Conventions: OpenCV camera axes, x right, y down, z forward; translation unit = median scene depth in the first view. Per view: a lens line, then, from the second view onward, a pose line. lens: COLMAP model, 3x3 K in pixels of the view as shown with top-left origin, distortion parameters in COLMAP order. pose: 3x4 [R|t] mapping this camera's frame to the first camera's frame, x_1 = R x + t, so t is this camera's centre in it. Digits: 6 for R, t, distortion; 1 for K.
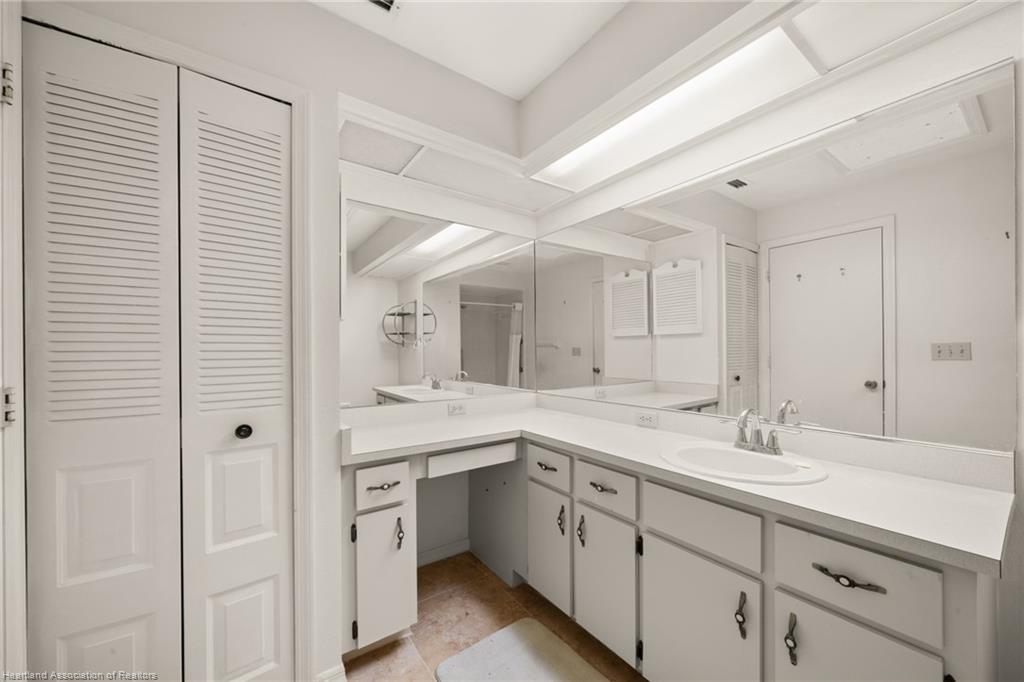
lens RADIAL K [[383.7, 0, 512.0], [0, 383.7, 341.0], [0, 0, 1]] dist [-0.000269, -0.000008]
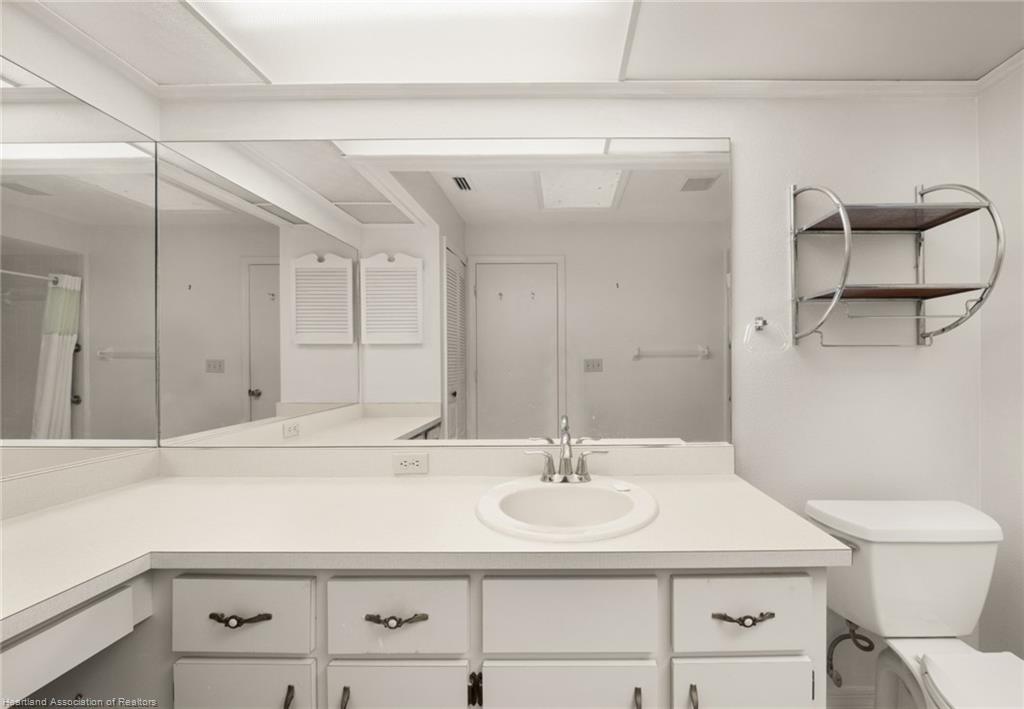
lens RADIAL K [[368.5, 0, 512.2], [0, 368.5, 361.0], [0, 0, 1]] dist [-0.003239, -0.000120]
pose [[0.590929, 0.011283, 0.806645, -0.052330], [-0.020351, 0.999792, 0.000924, 0.012563], [-0.806467, -0.016962, 0.591036, 0.348975]]
